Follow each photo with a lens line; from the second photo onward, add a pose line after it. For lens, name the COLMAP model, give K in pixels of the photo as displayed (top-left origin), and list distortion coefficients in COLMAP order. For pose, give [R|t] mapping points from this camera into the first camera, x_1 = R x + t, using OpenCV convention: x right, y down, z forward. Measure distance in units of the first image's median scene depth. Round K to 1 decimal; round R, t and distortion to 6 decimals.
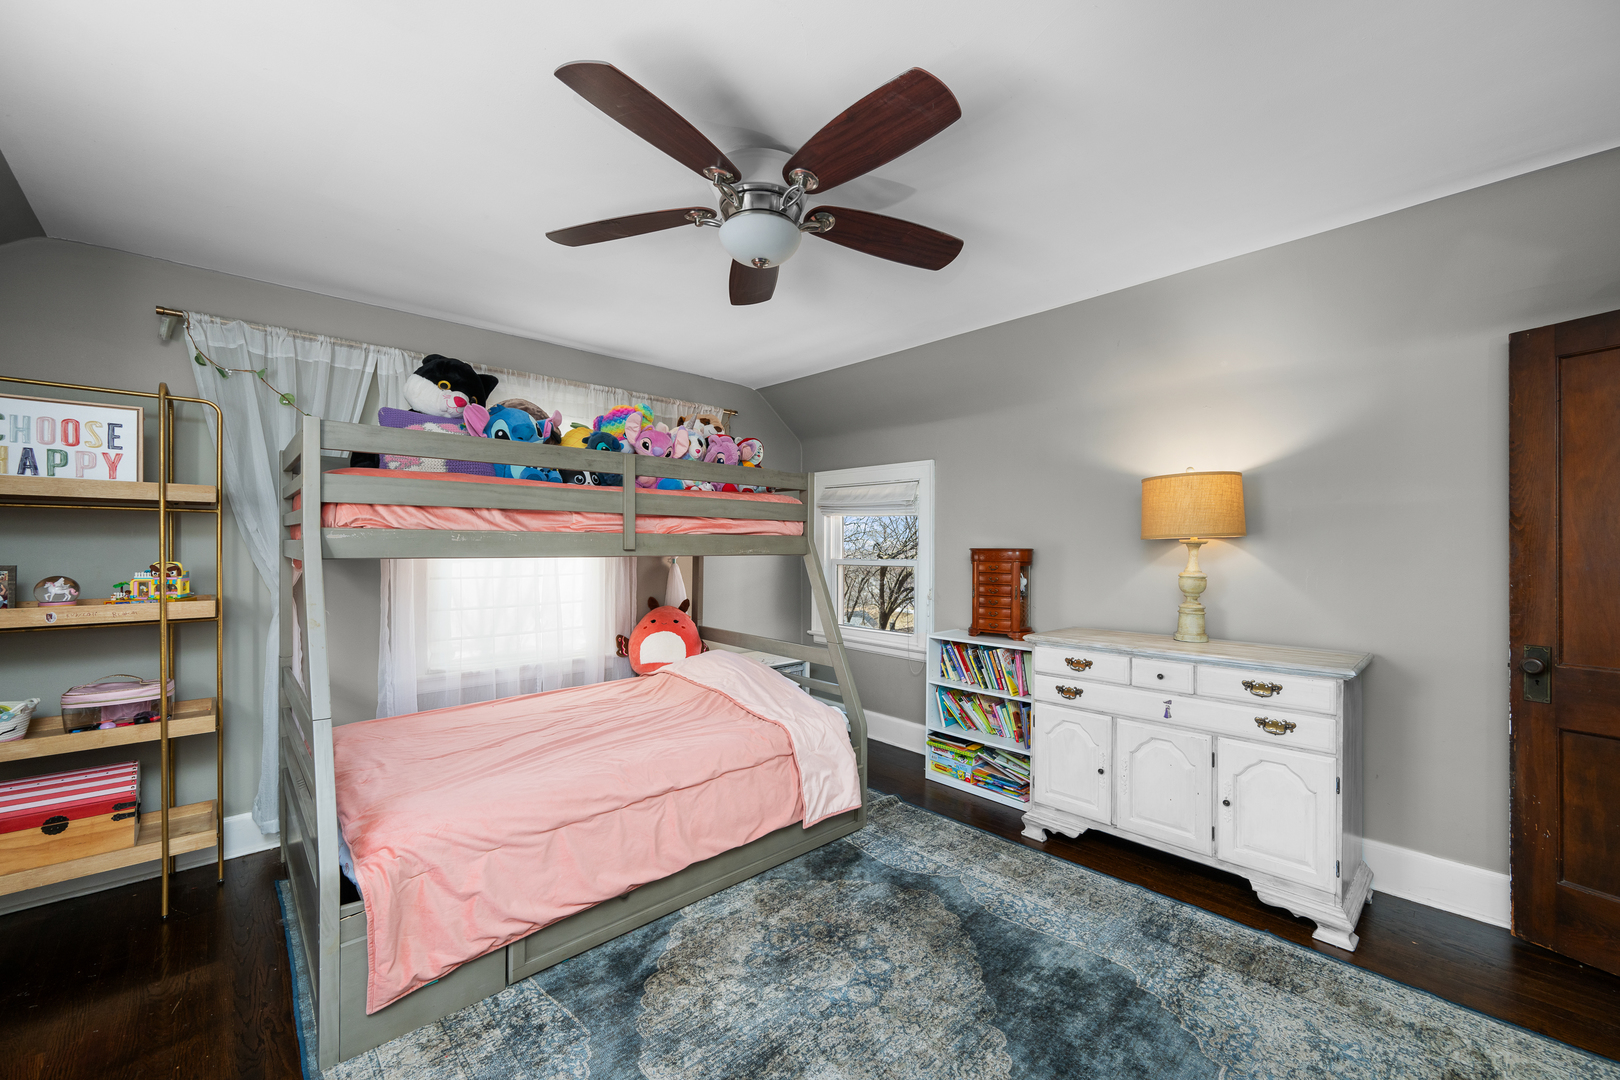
lens RADIAL K [[635.3, 0, 816.4], [0, 635.3, 544.4], [0, 0, 1]] dist [-0.007745, 0.000385]
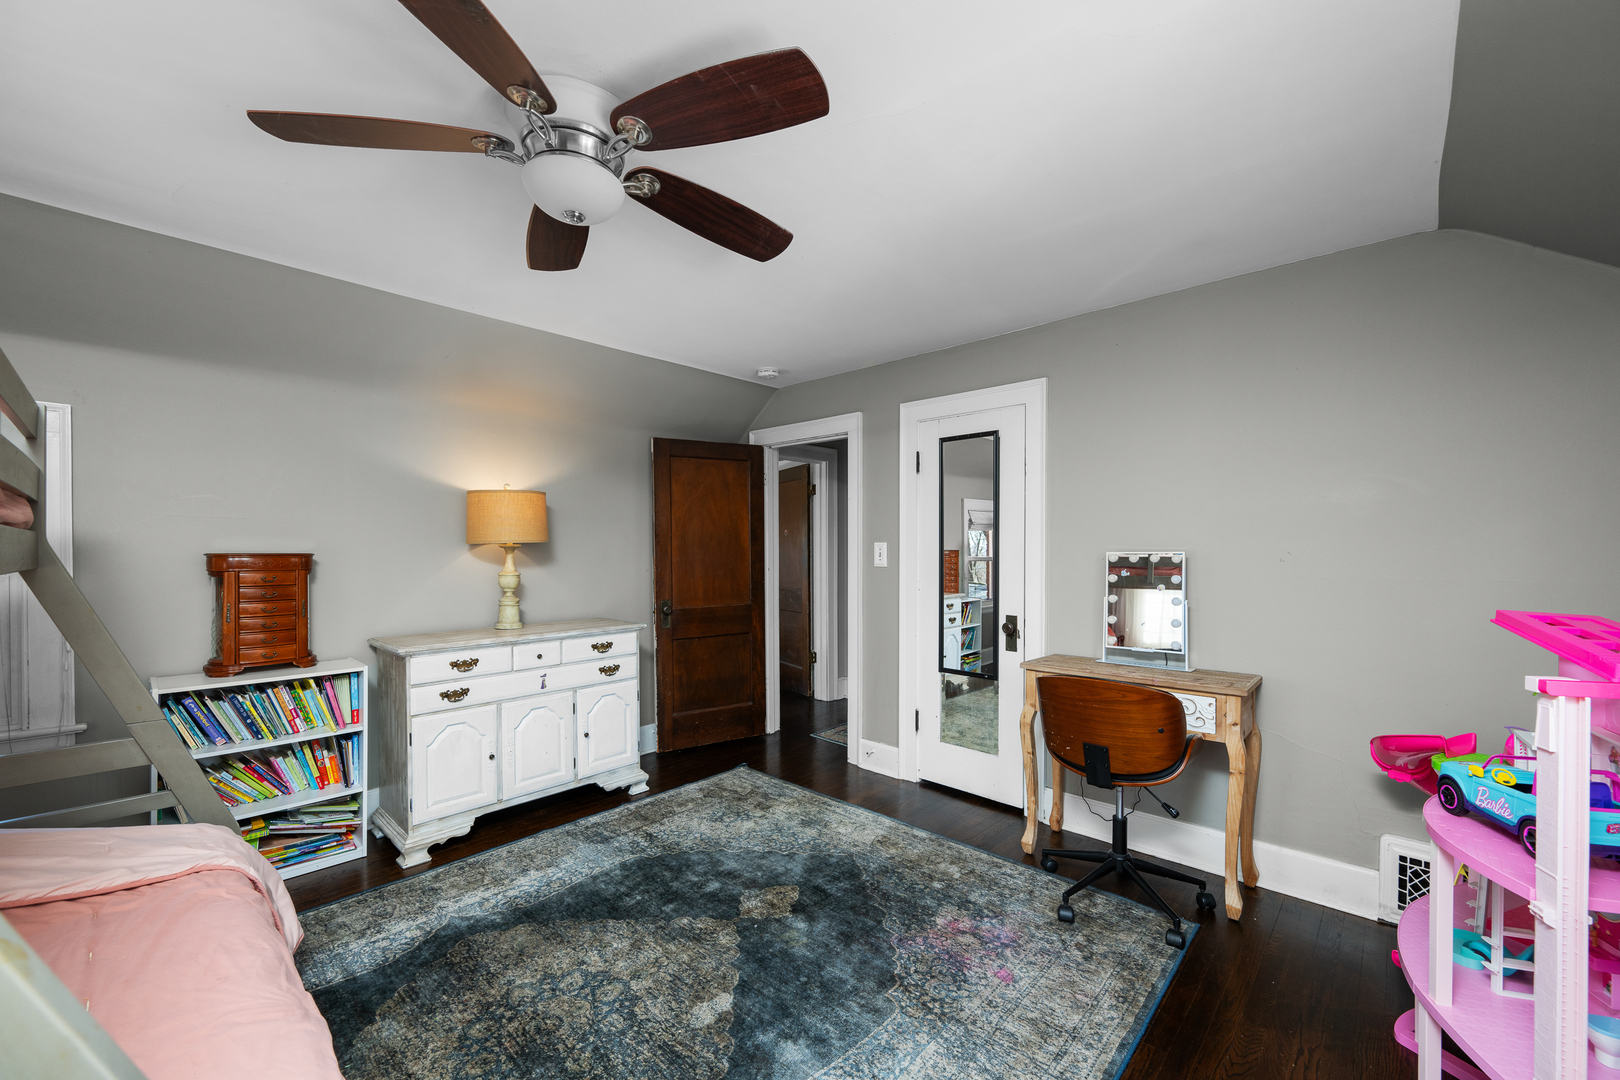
lens RADIAL K [[635.3, 0, 816.4], [0, 635.3, 544.4], [0, 0, 1]] dist [-0.007745, 0.000385]
pose [[-0.069254, 0.002661, 0.997595, -0.741929], [-0.003227, 0.999991, -0.002891, -0.006616], [-0.997594, -0.003419, -0.069245, 0.567313]]
